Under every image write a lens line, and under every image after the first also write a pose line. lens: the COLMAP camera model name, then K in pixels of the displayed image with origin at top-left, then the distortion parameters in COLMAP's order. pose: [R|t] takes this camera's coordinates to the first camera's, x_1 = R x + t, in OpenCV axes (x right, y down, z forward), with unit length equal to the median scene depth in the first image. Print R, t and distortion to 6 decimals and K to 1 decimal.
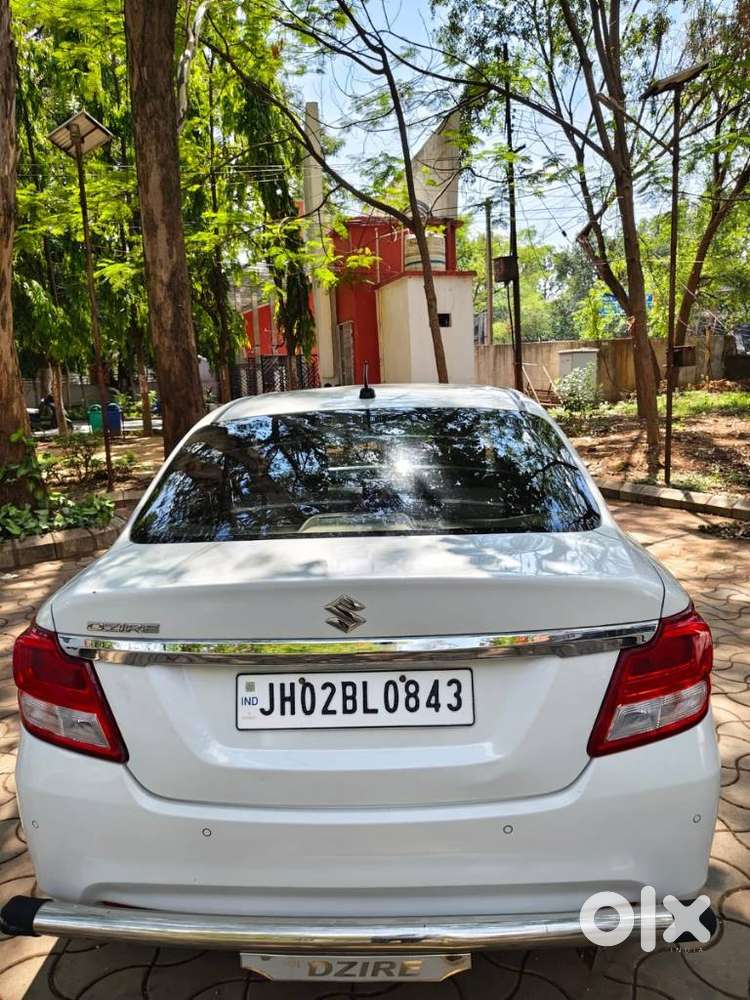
lens RADIAL K [[693.4, 0, 410.4], [0, 693.4, 499.5], [0, 0, 1]] dist [0.034081, -0.034240]
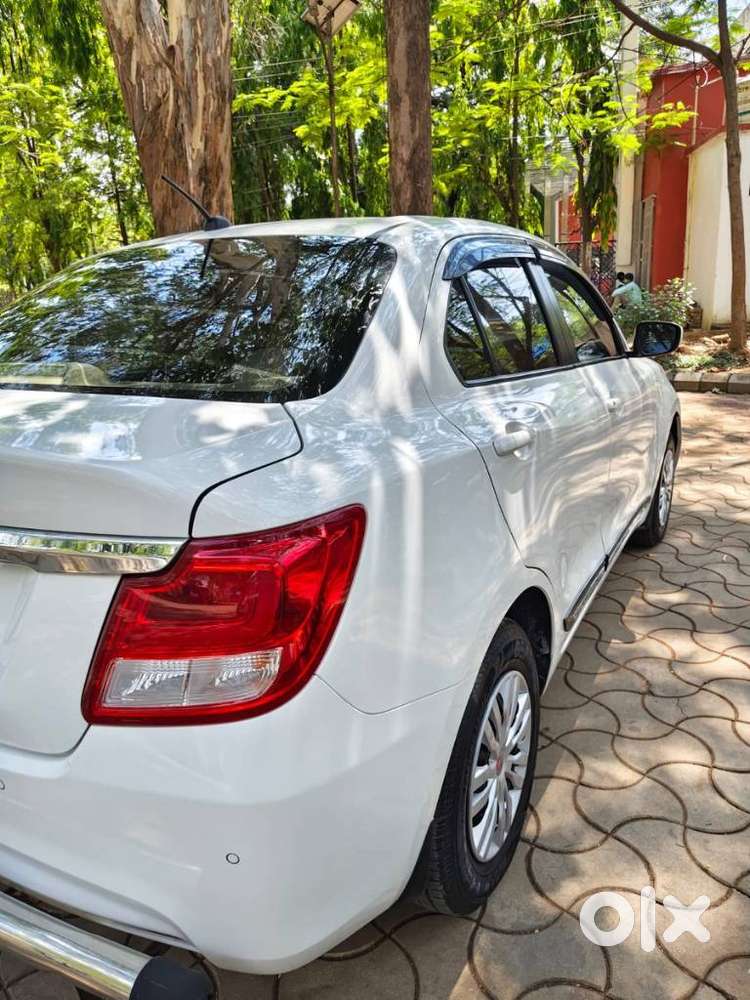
lens RADIAL K [[720.6, 0, 387.3], [0, 720.6, 496.6], [0, 0, 1]] dist [0.006755, -0.015075]
pose [[0.887606, 0.117390, -0.445392, 0.777751], [-0.060993, 0.988418, 0.138963, 0.037636], [0.456547, -0.096178, 0.884486, 0.521122]]
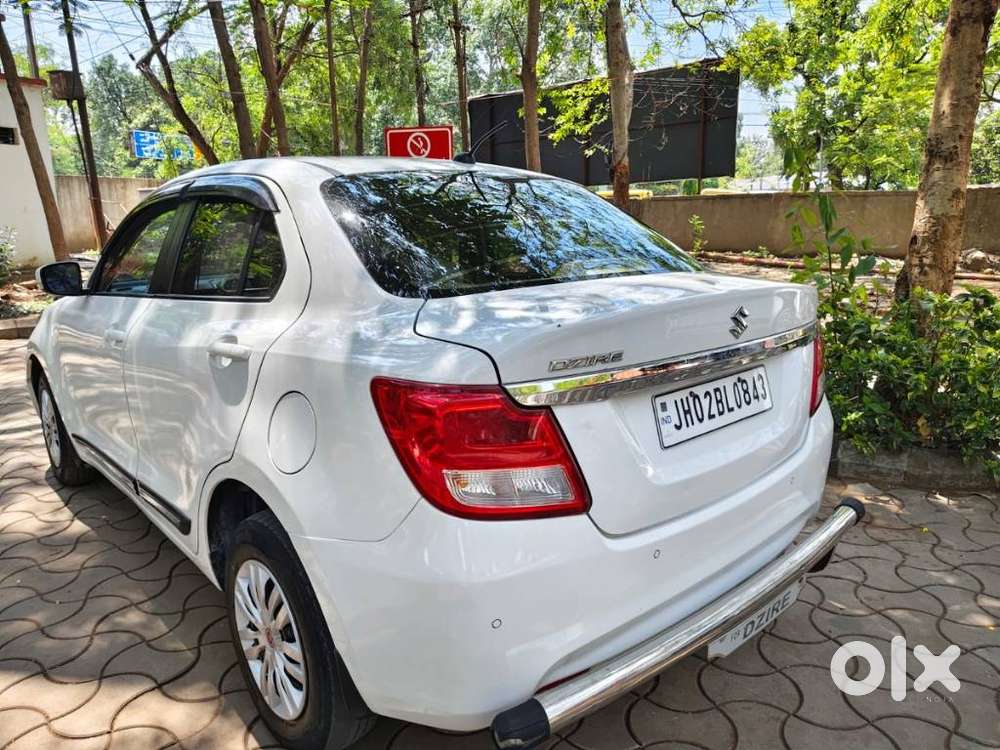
lens RADIAL K [[687.5, 0, 500.0], [0, 687.5, 375.0], [0, 0, 1]] dist [0.032827, -0.041740]
pose [[0.711412, -0.116588, 0.693037, -1.090184], [0.098276, 0.992958, 0.066161, 0.128809], [-0.695870, 0.021041, 0.717859, 0.427938]]
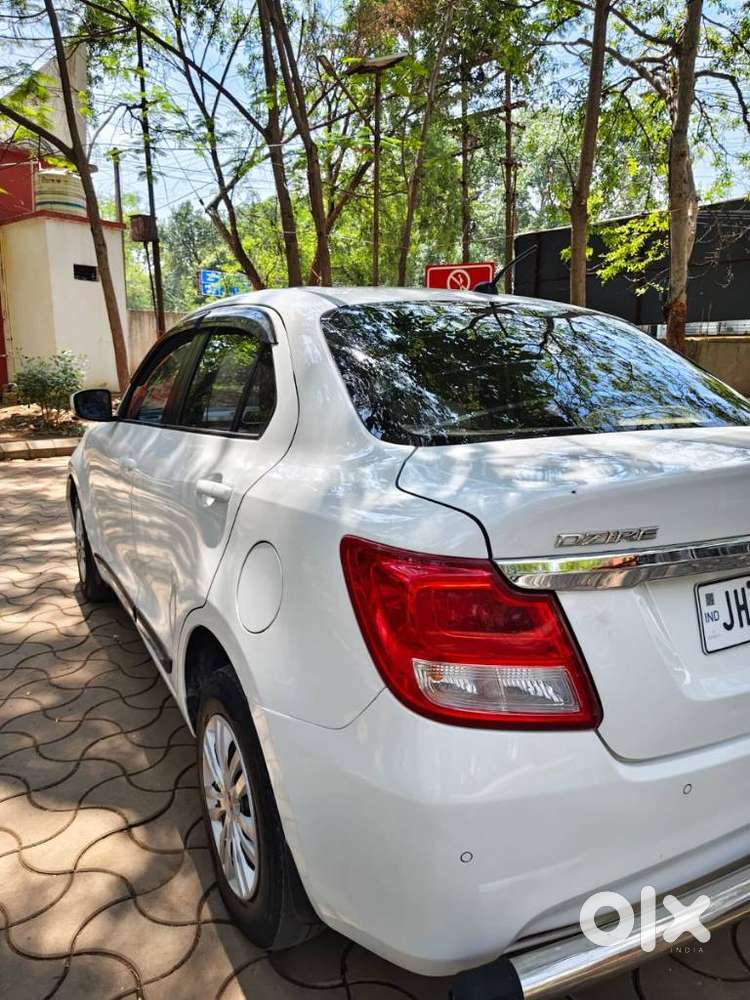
lens RADIAL K [[687.5, 0, 375.7], [0, 687.5, 494.4], [0, 0, 1]] dist [0.032827, -0.041740]
pose [[0.852302, -0.045966, 0.521026, -0.958667], [0.038091, 0.998941, 0.025819, 0.110828], [-0.521661, -0.002160, 0.853150, 0.510775]]
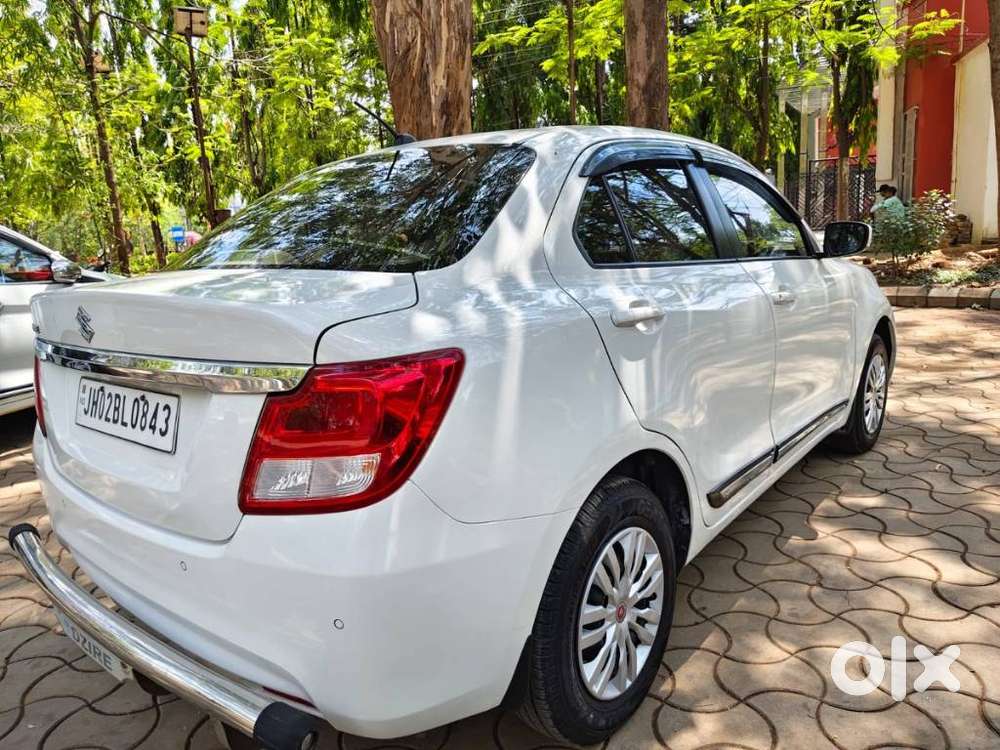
lens RADIAL K [[720.6, 0, 500.0], [0, 720.6, 375.0], [0, 0, 1]] dist [0.006755, -0.015075]
pose [[0.784561, 0.103395, -0.611370, 1.010070], [-0.062174, 0.994148, 0.088345, 0.097352], [0.616926, -0.031301, 0.786398, 0.484471]]
